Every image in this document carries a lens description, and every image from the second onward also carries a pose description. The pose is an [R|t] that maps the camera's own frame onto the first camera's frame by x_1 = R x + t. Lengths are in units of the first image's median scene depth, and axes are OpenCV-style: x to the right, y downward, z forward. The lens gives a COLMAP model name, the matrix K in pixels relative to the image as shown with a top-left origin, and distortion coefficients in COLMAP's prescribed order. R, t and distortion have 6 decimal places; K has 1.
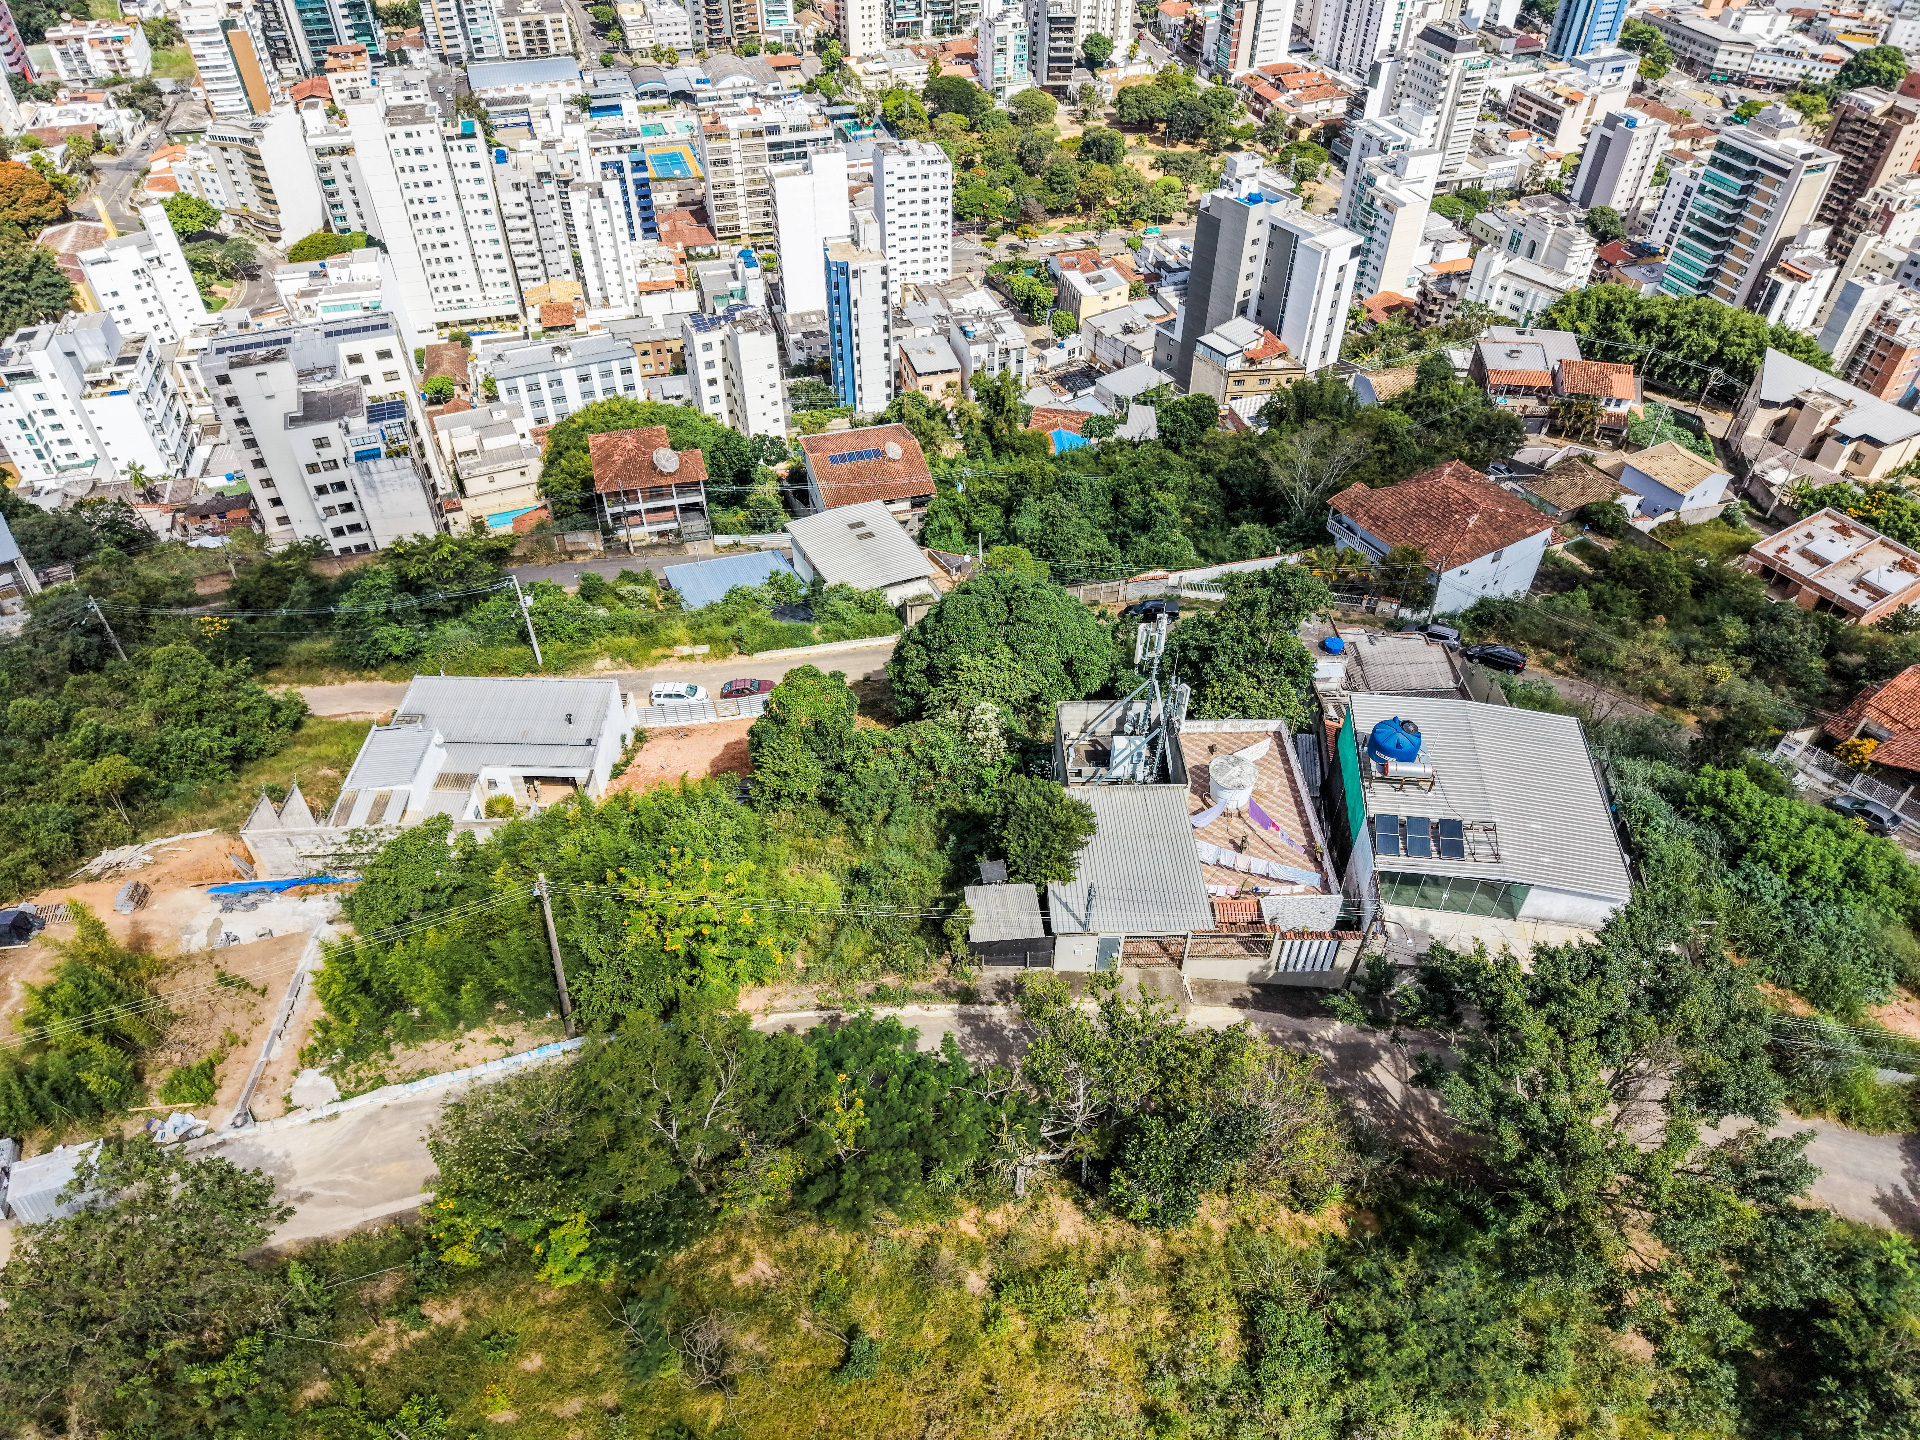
lens RADIAL K [[1280.3, 0, 960.0], [0, 1280.3, 720.0], [0, 0, 1]] dist [0.022647, -0.019837]
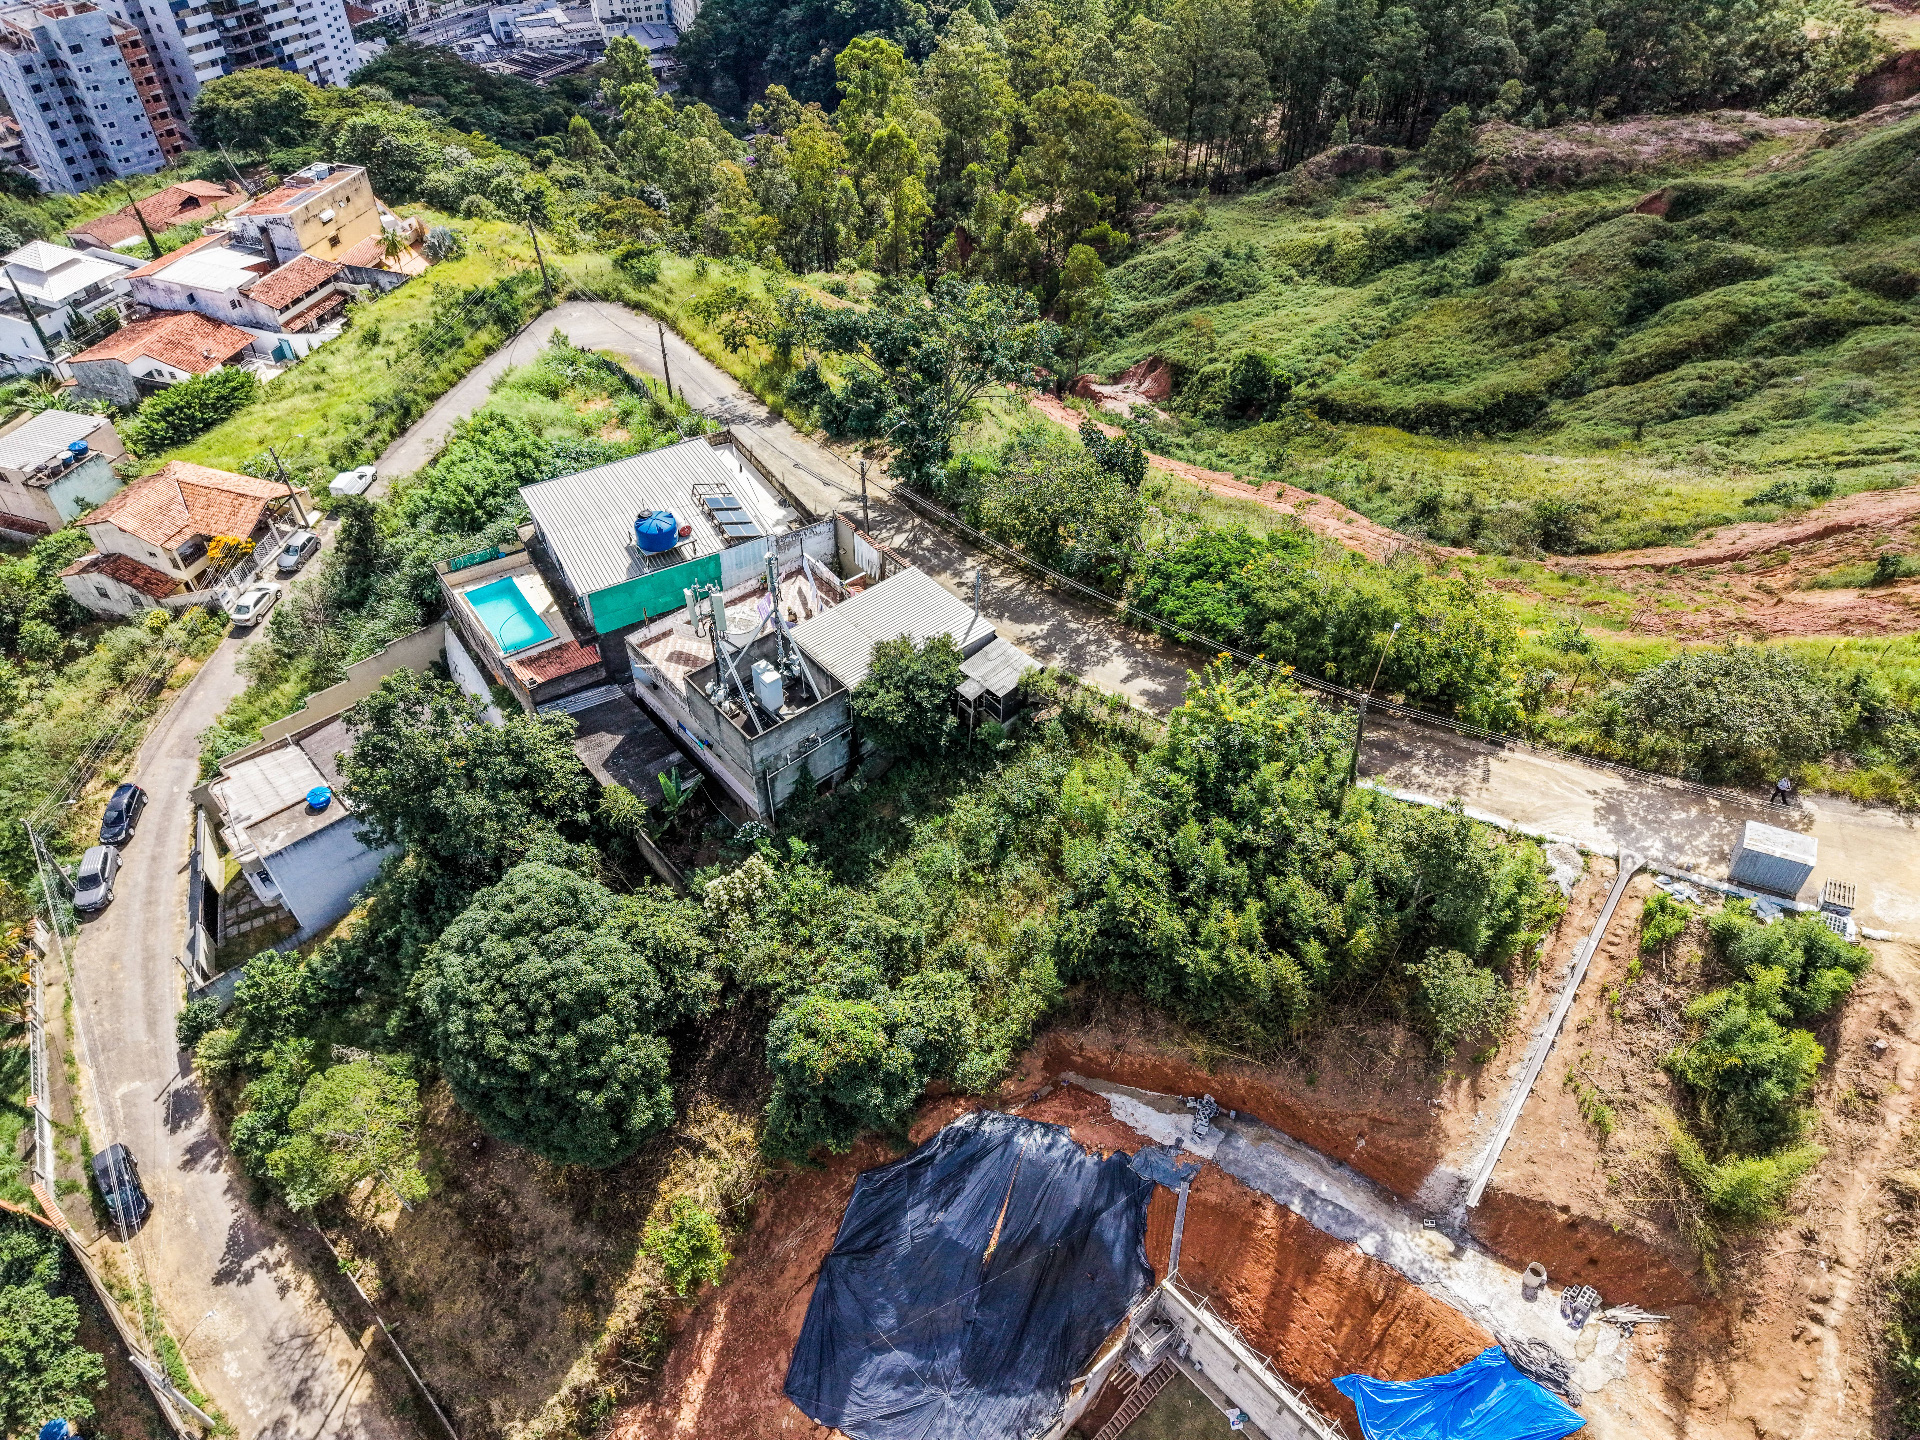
lens RADIAL K [[1280.3, 0, 960.0], [0, 1280.3, 720.0], [0, 0, 1]] dist [0.022647, -0.019837]
pose [[-0.629910, -0.556745, 0.541524, -0.120273], [0.515479, 0.221839, 0.827689, -0.164800], [-0.580943, 0.800514, 0.147252, 0.175220]]
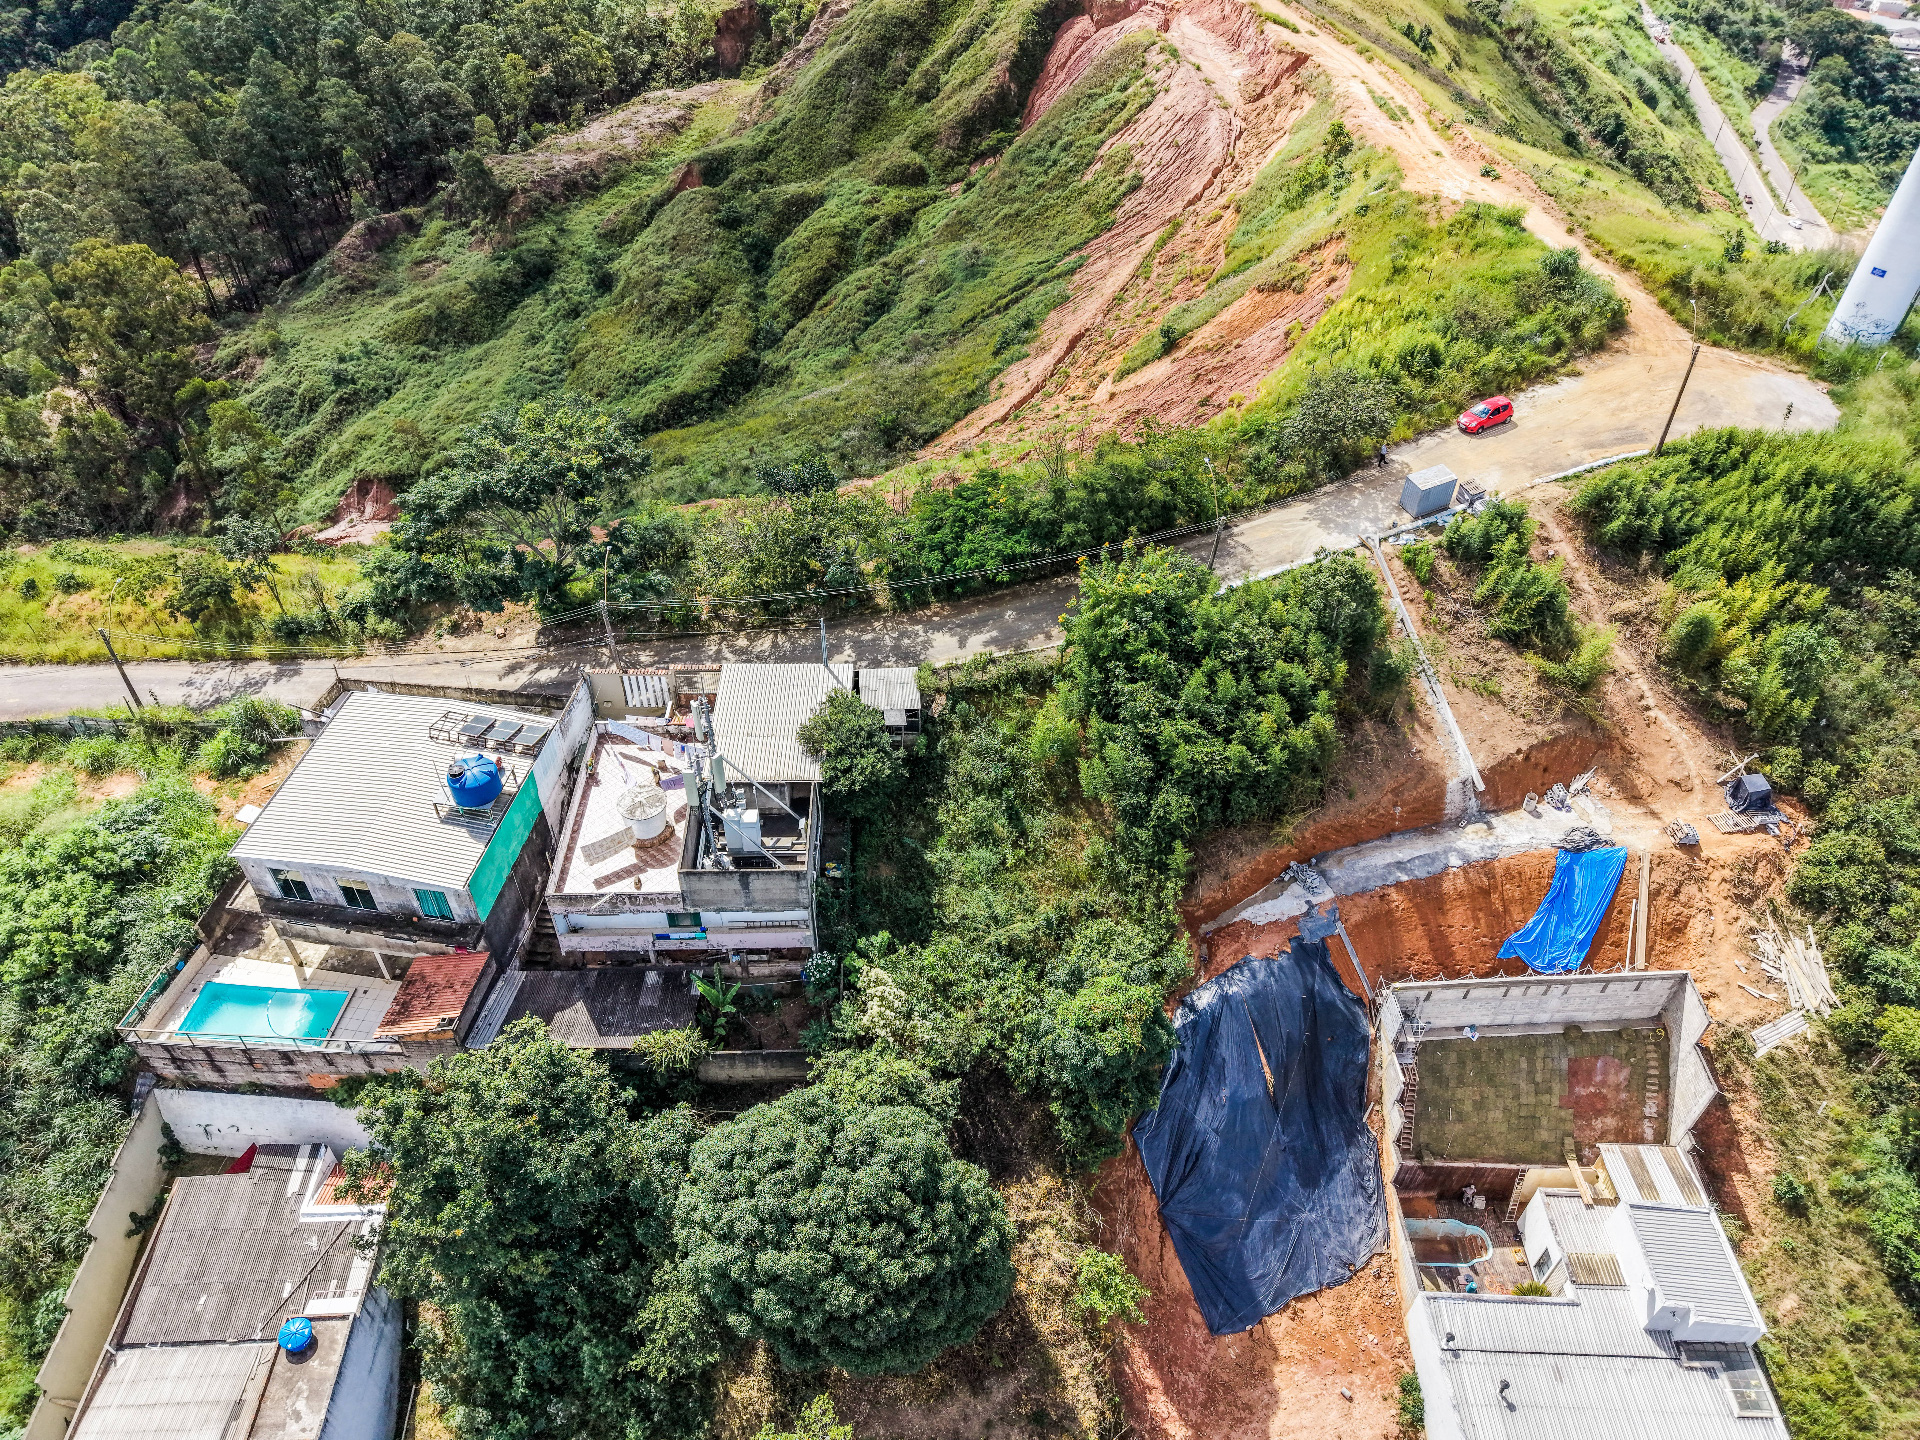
lens RADIAL K [[1280.3, 0, 960.0], [0, 1280.3, 720.0], [0, 0, 1]] dist [0.022647, -0.019837]
pose [[-0.999733, -0.021468, -0.008574, -0.004645], [-0.010335, 0.083286, 0.996472, -0.209674], [-0.020678, 0.996294, -0.083486, 0.223109]]
